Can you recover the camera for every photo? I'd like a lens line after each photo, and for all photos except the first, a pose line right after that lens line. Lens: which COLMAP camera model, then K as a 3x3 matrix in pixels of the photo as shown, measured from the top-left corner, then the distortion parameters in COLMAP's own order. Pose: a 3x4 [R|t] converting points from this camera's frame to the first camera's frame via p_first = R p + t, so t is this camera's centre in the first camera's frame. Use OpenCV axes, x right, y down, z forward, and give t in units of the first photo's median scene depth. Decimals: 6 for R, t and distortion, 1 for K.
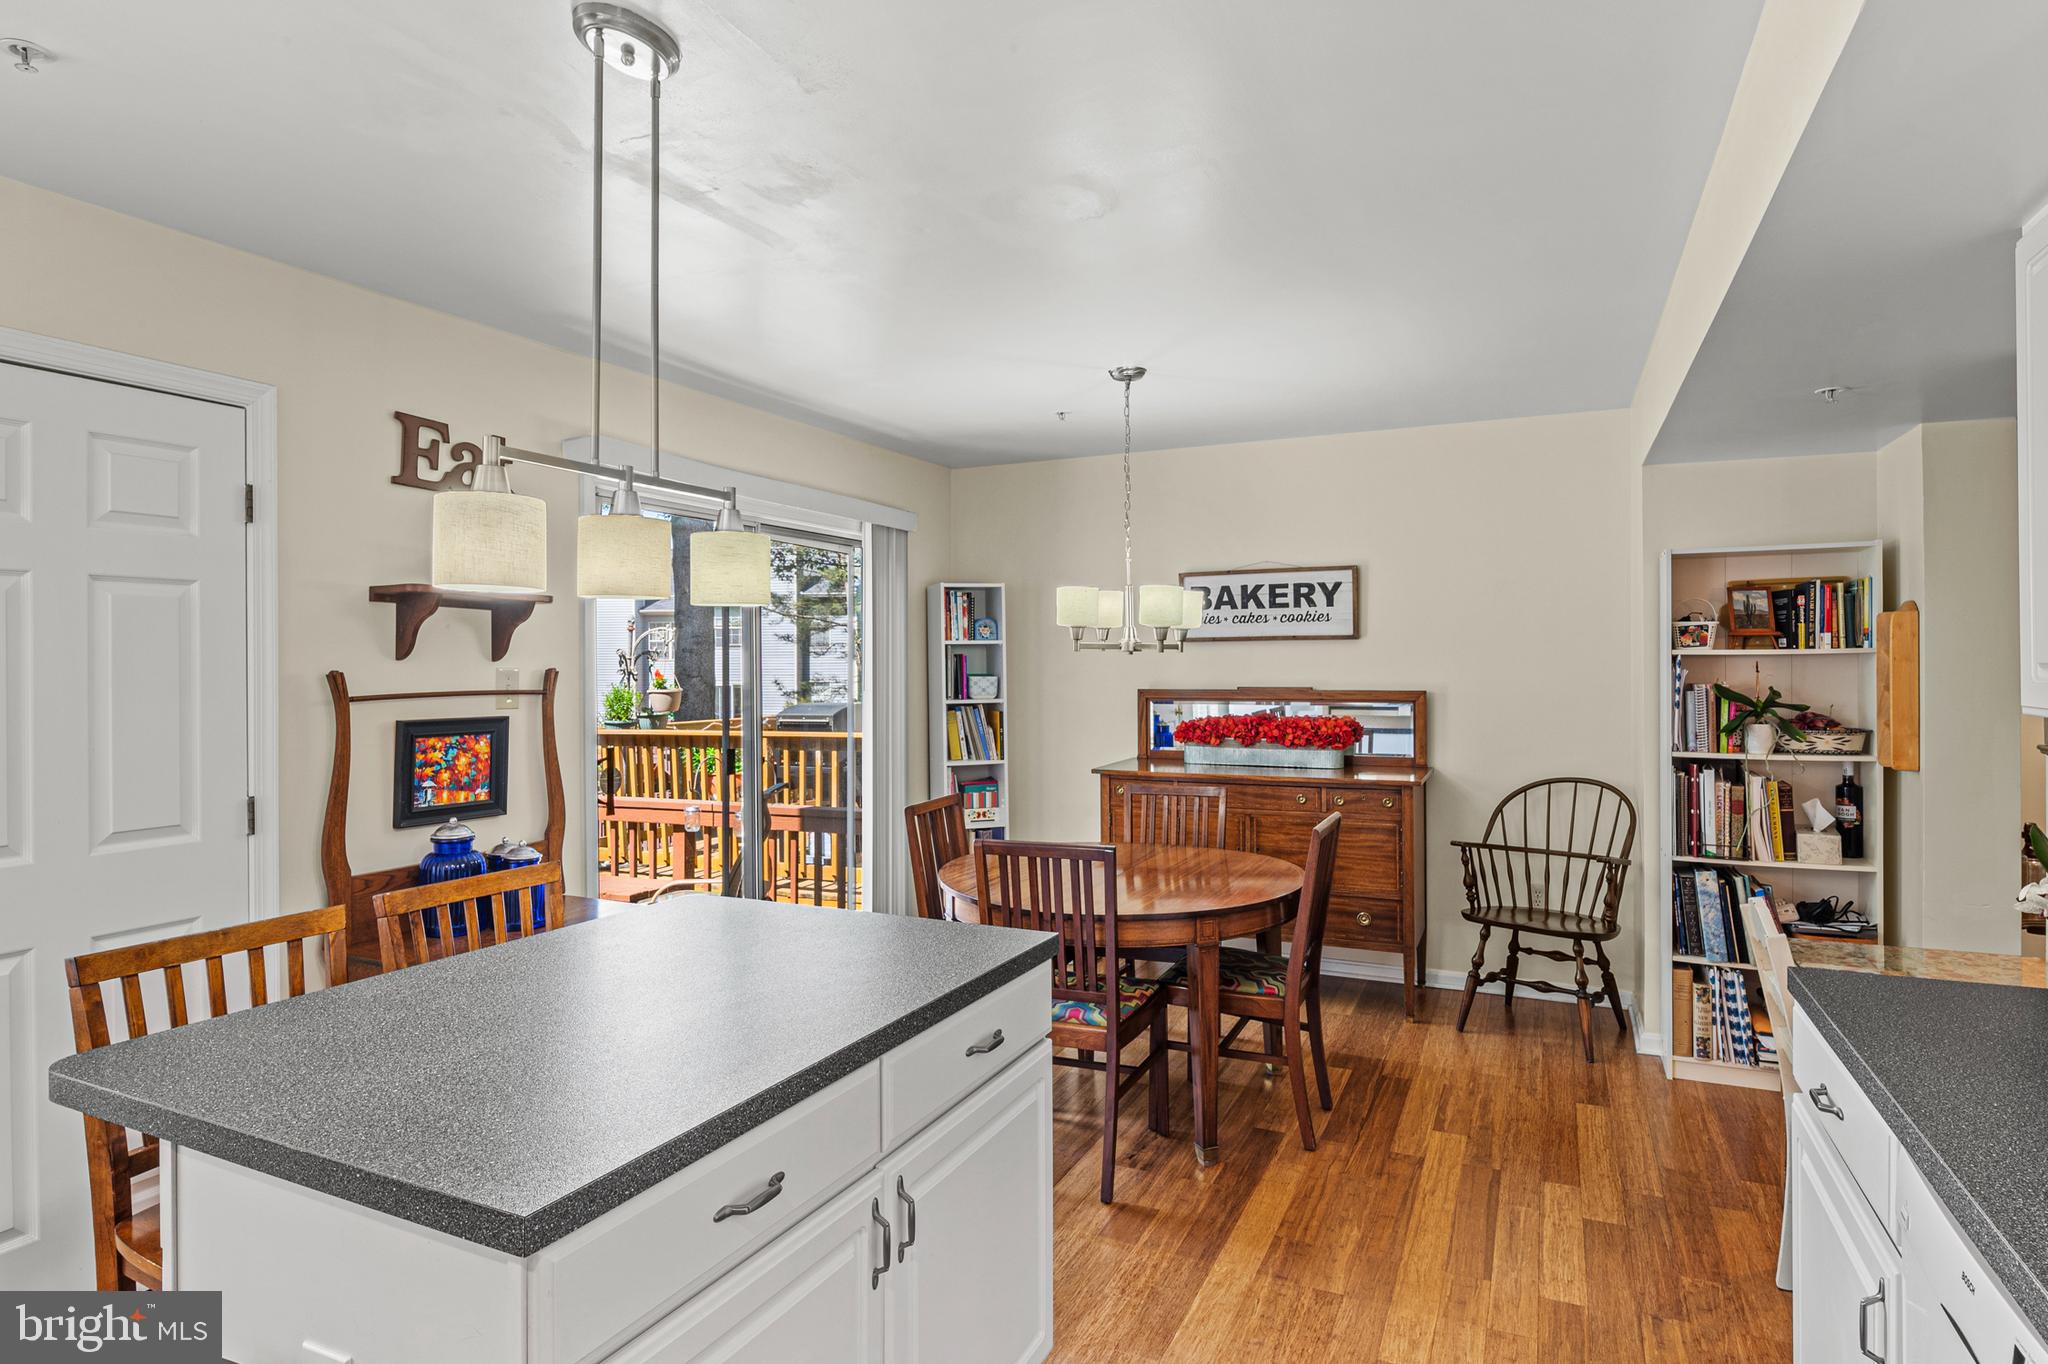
lens RADIAL K [[1113.5, 0, 1028.7], [0, 1113.5, 663.6], [0, 0, 1]] dist [0.000036, -0.006142]
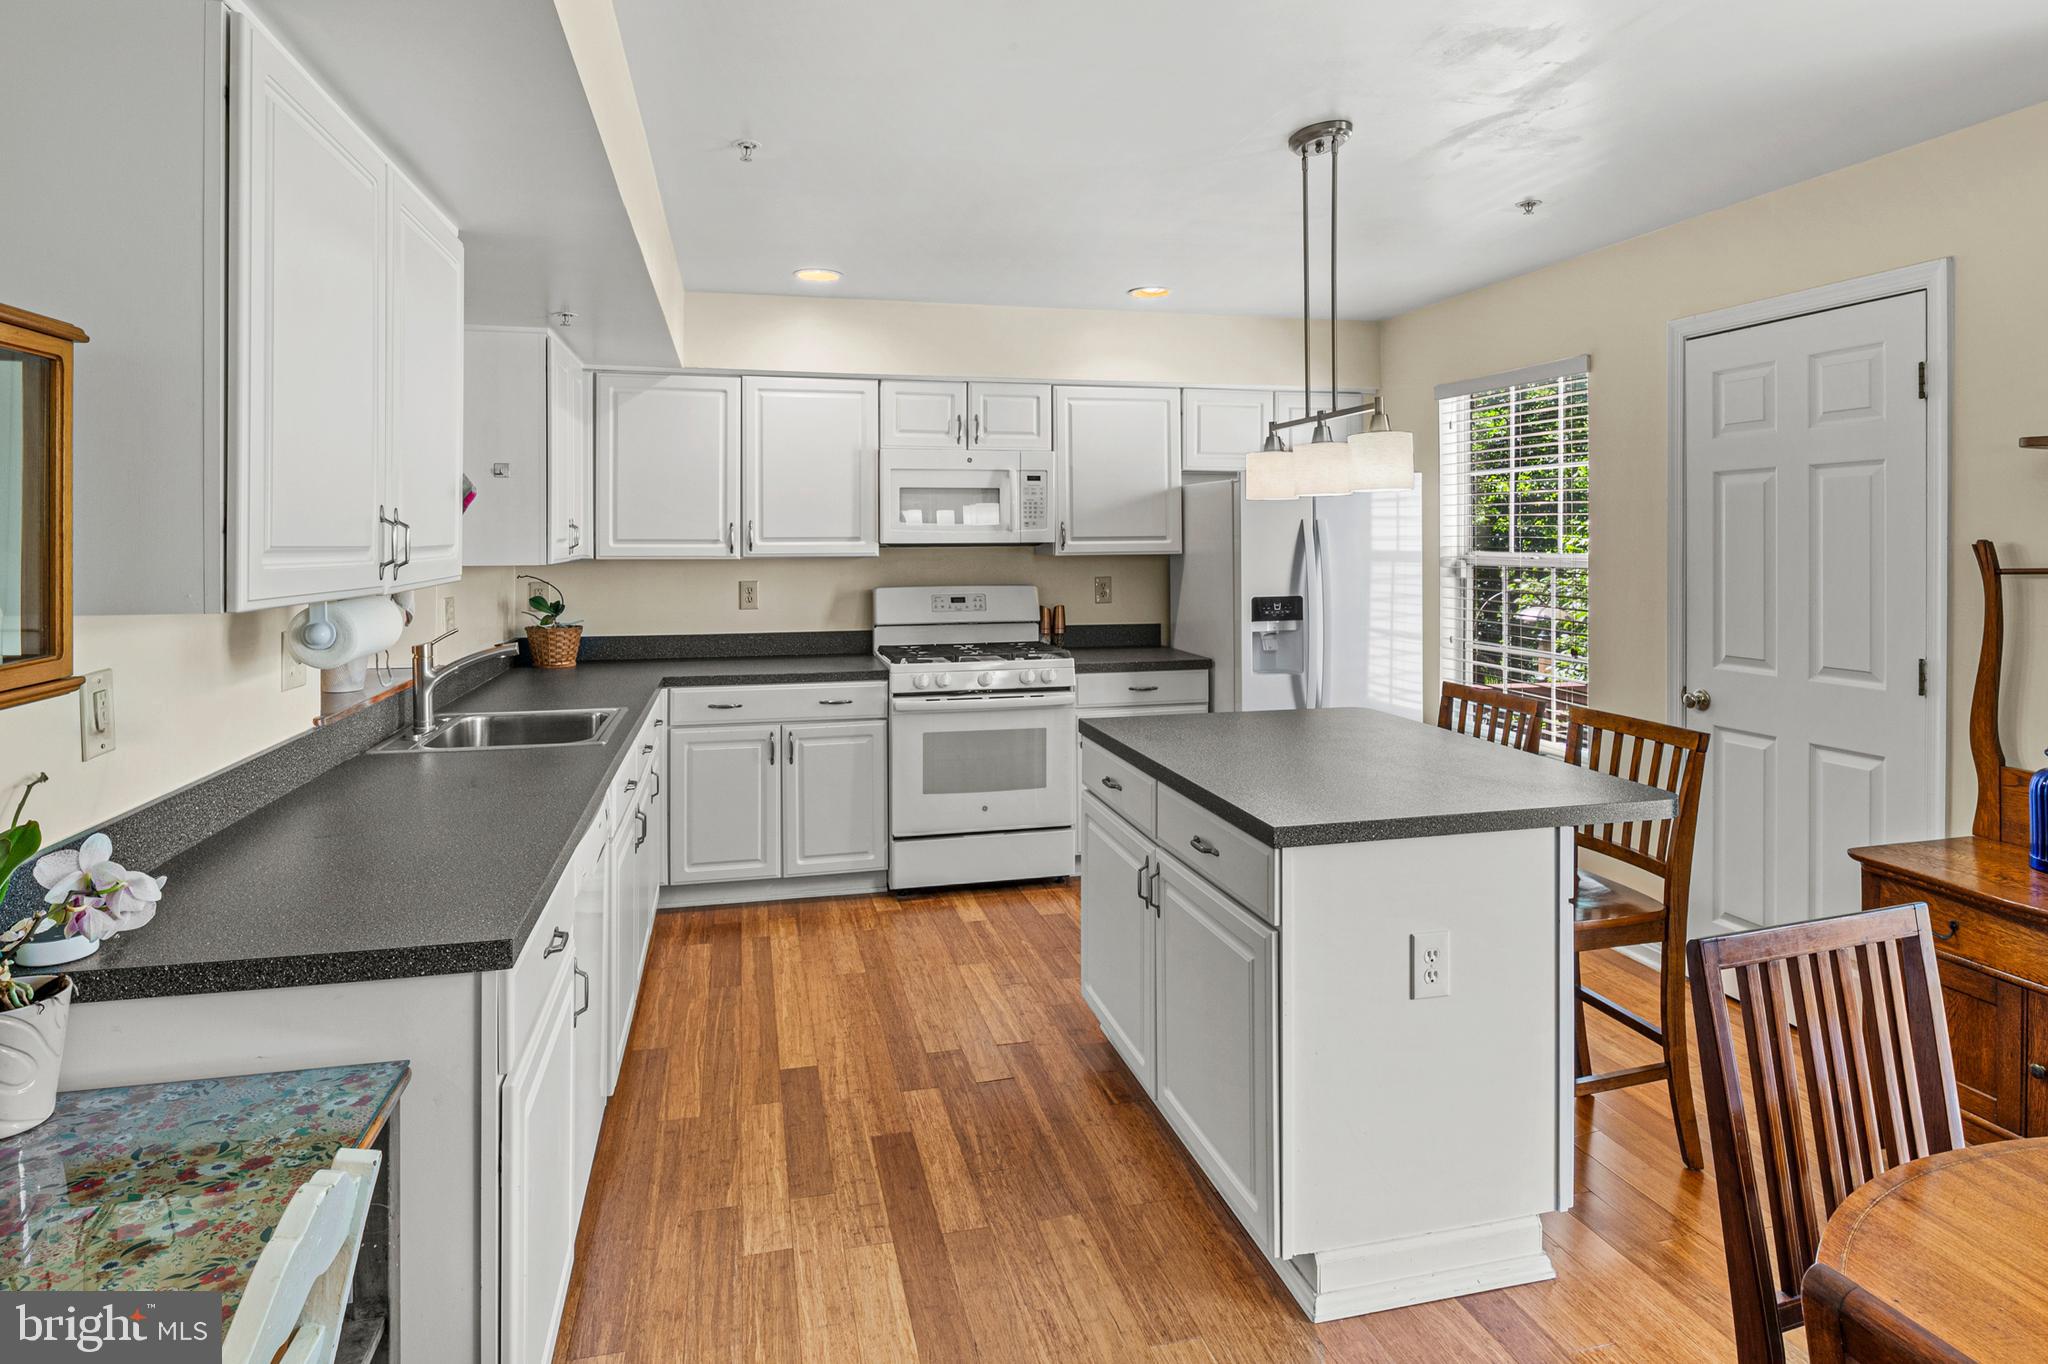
lens RADIAL K [[1113.5, 0, 1030.3], [0, 1113.5, 544.5], [0, 0, 1]] dist [0.000036, -0.006142]
pose [[-0.773457, 0.010001, -0.633769, 0.444025], [0.008495, 0.999949, 0.005412, -0.001126], [0.633791, -0.001198, -0.773503, 0.923603]]
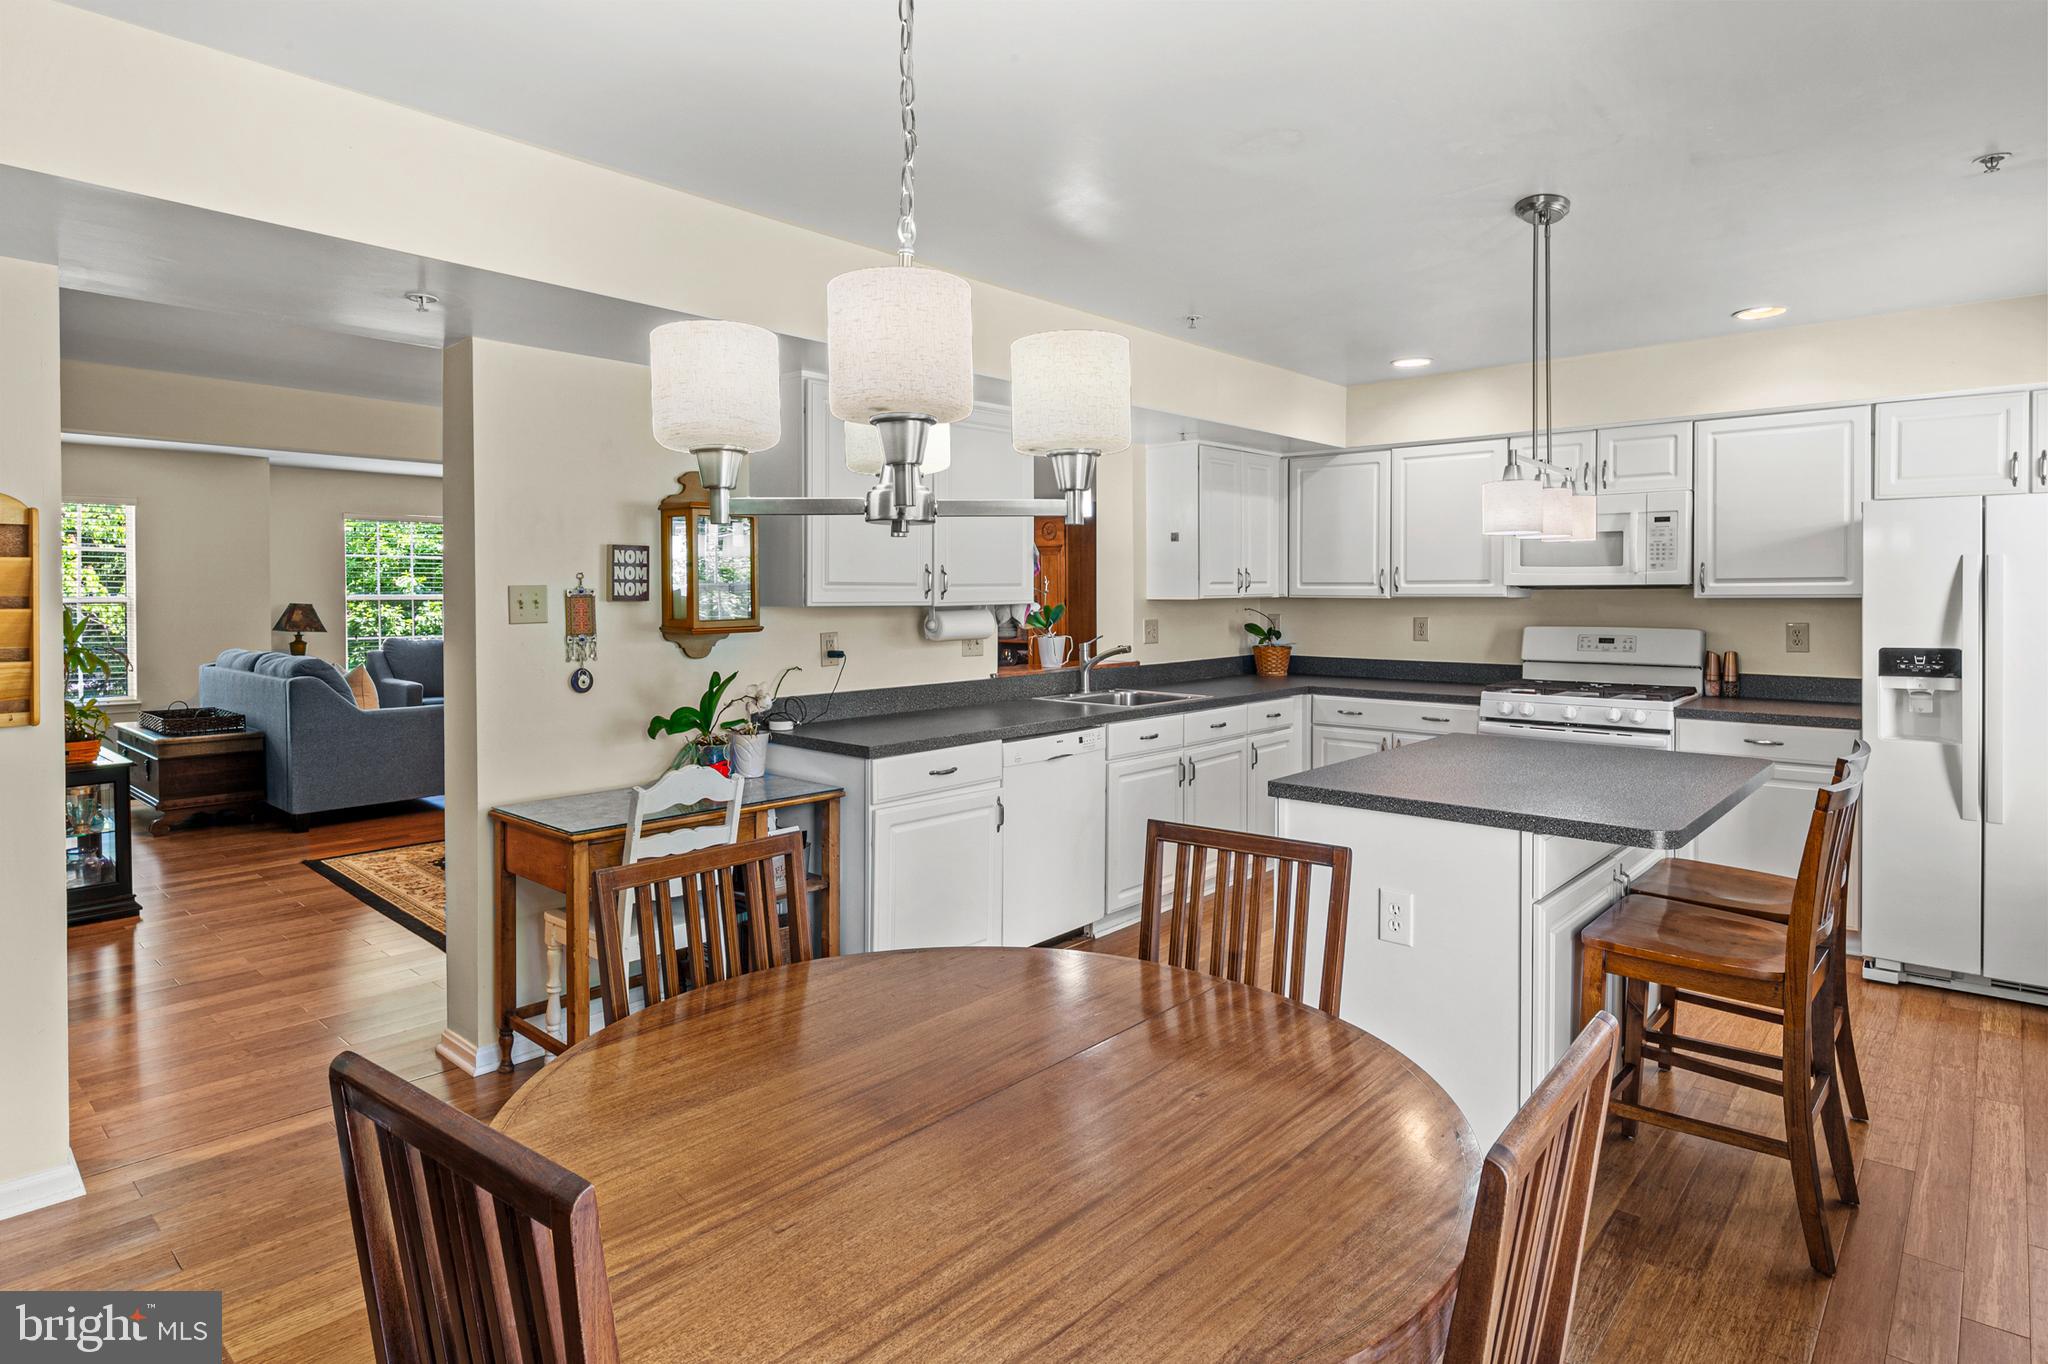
lens RADIAL K [[1113.5, 0, 1029.2], [0, 1113.5, 598.8], [0, 0, 1]] dist [0.000036, -0.006142]
pose [[-0.959018, 0.004671, 0.283308, -0.047105], [0.005771, 0.999979, 0.003046, 0.012159], [-0.283287, 0.004556, -0.959024, 1.356157]]
